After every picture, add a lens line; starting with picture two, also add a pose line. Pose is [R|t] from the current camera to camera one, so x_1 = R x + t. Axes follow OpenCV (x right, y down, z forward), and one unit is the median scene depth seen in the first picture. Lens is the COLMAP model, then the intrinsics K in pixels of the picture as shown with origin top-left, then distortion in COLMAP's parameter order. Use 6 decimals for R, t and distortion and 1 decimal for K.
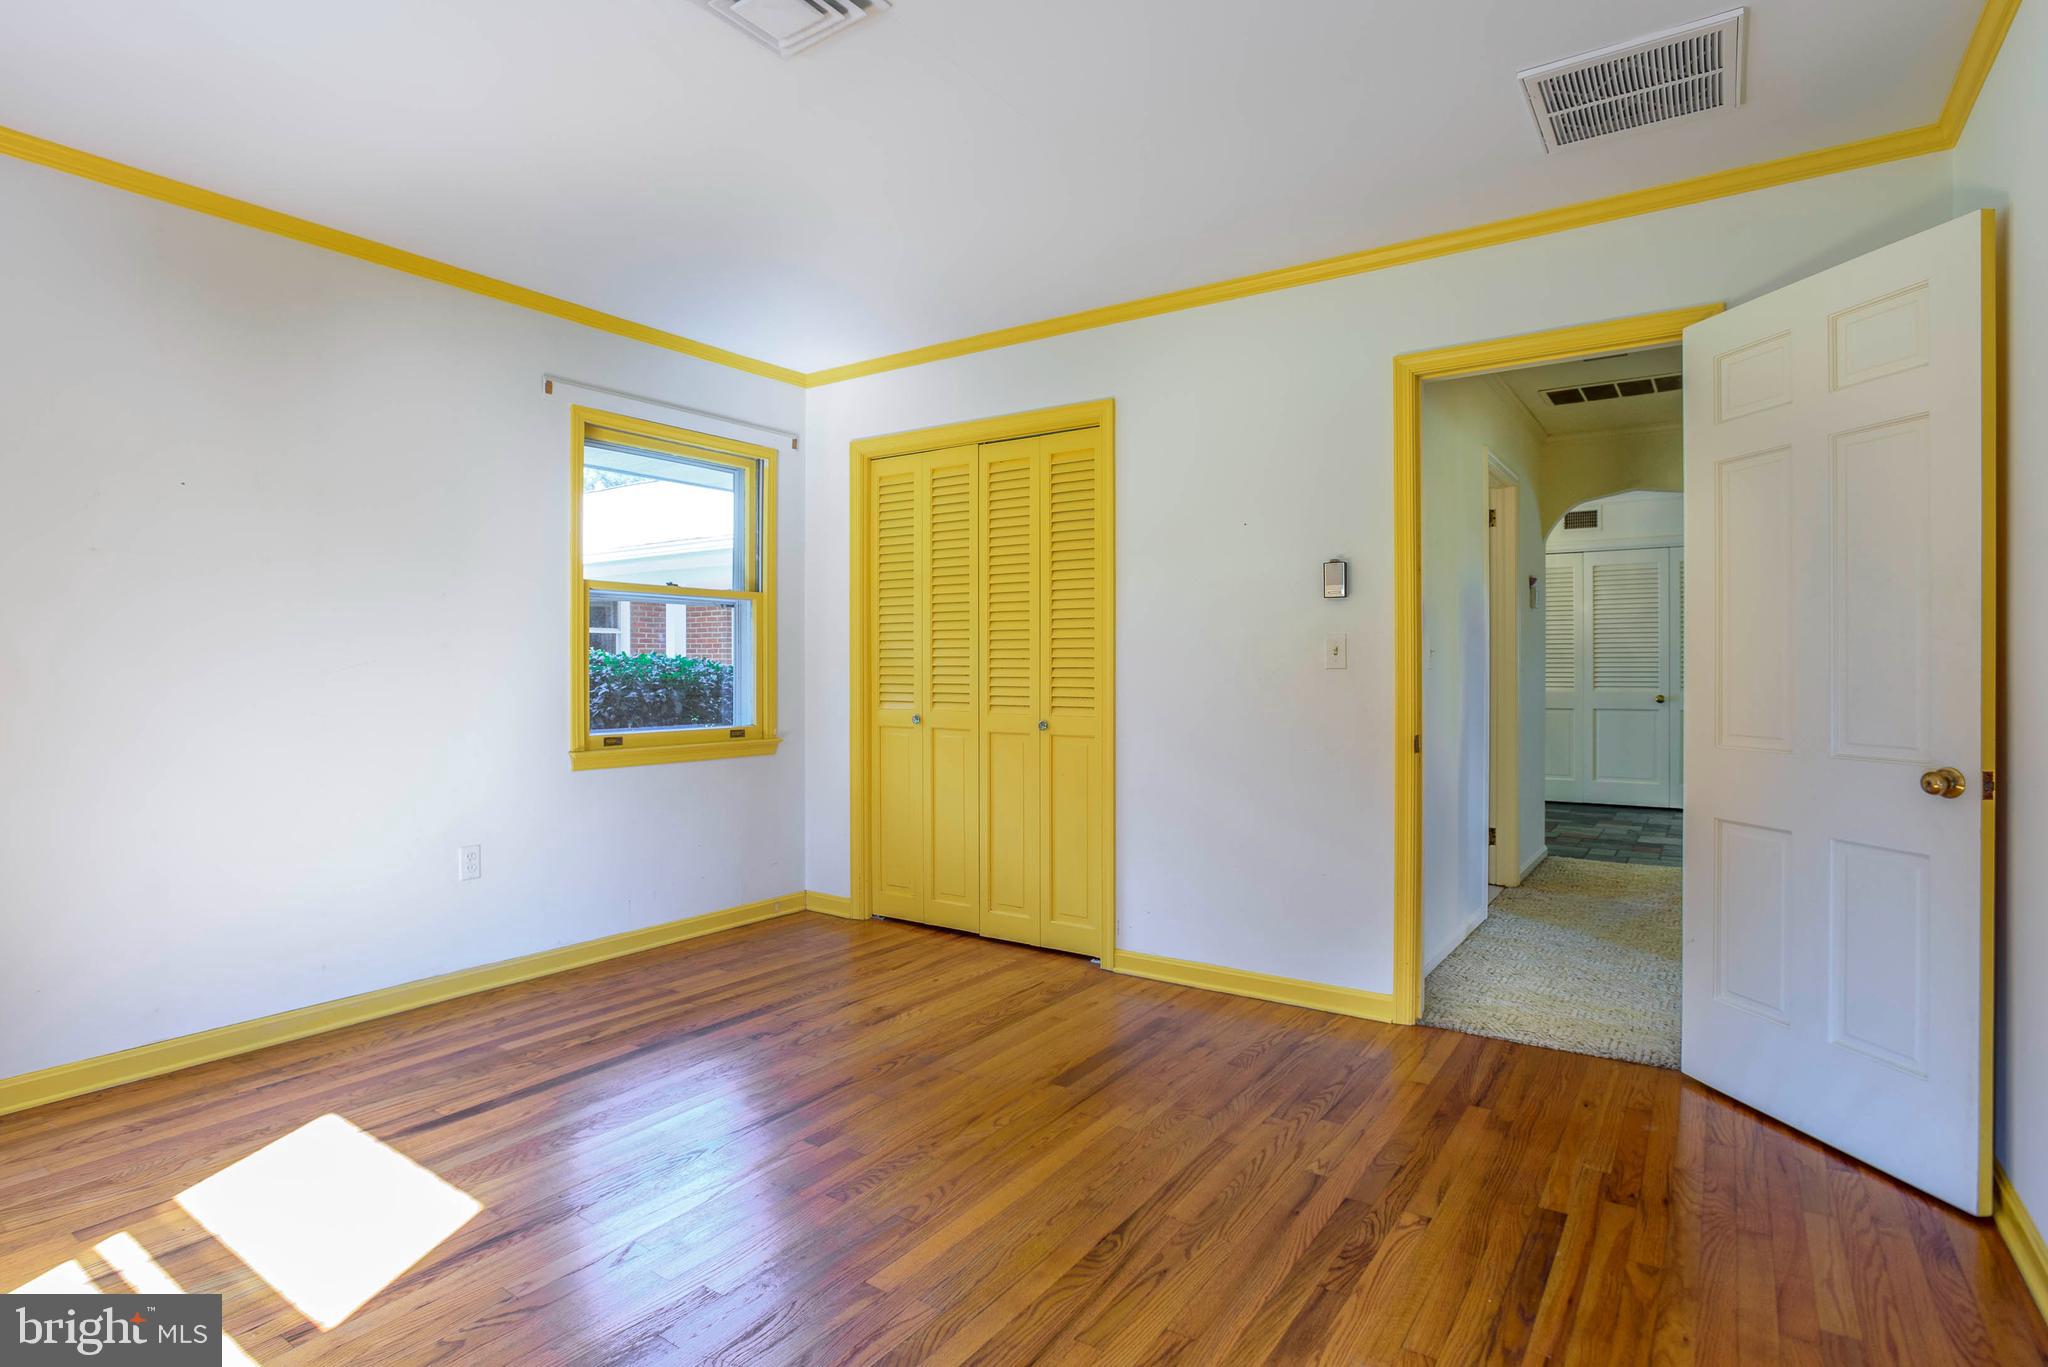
lens RADIAL K [[1007.5, 0, 1045.4], [0, 1007.5, 685.6], [0, 0, 1]] dist [-0.076254, 0.028838]
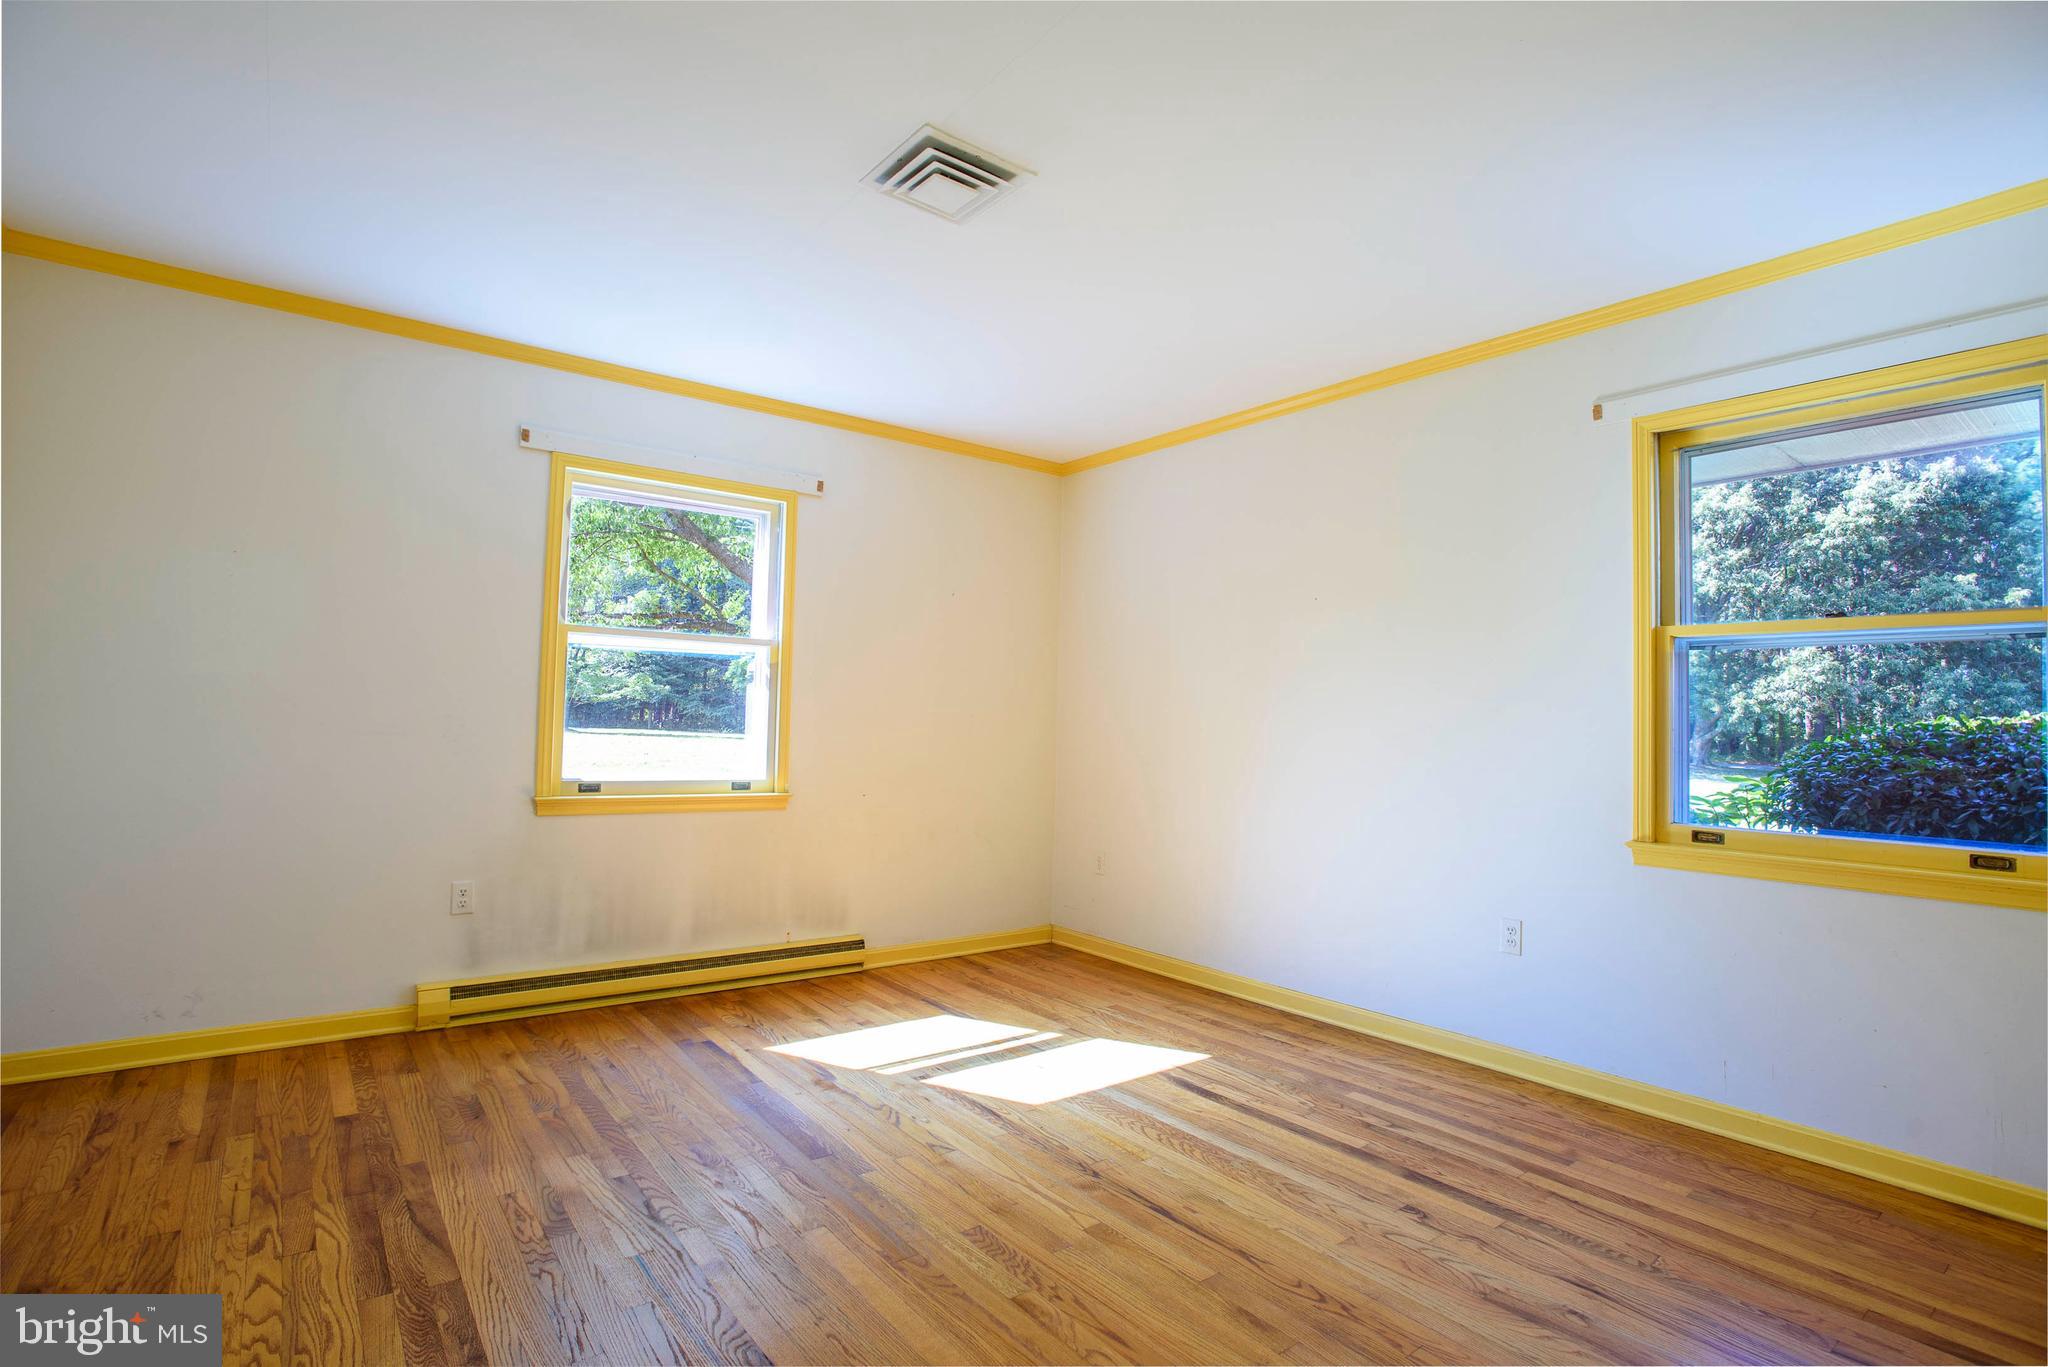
lens RADIAL K [[1007.5, 0, 1045.4], [0, 1007.5, 685.6], [0, 0, 1]] dist [-0.076254, 0.028838]
pose [[-0.307121, -0.041202, -0.950778, 0.542683], [-0.044716, 0.998584, -0.028829, -0.018356], [0.950619, 0.033661, -0.308529, 0.963272]]
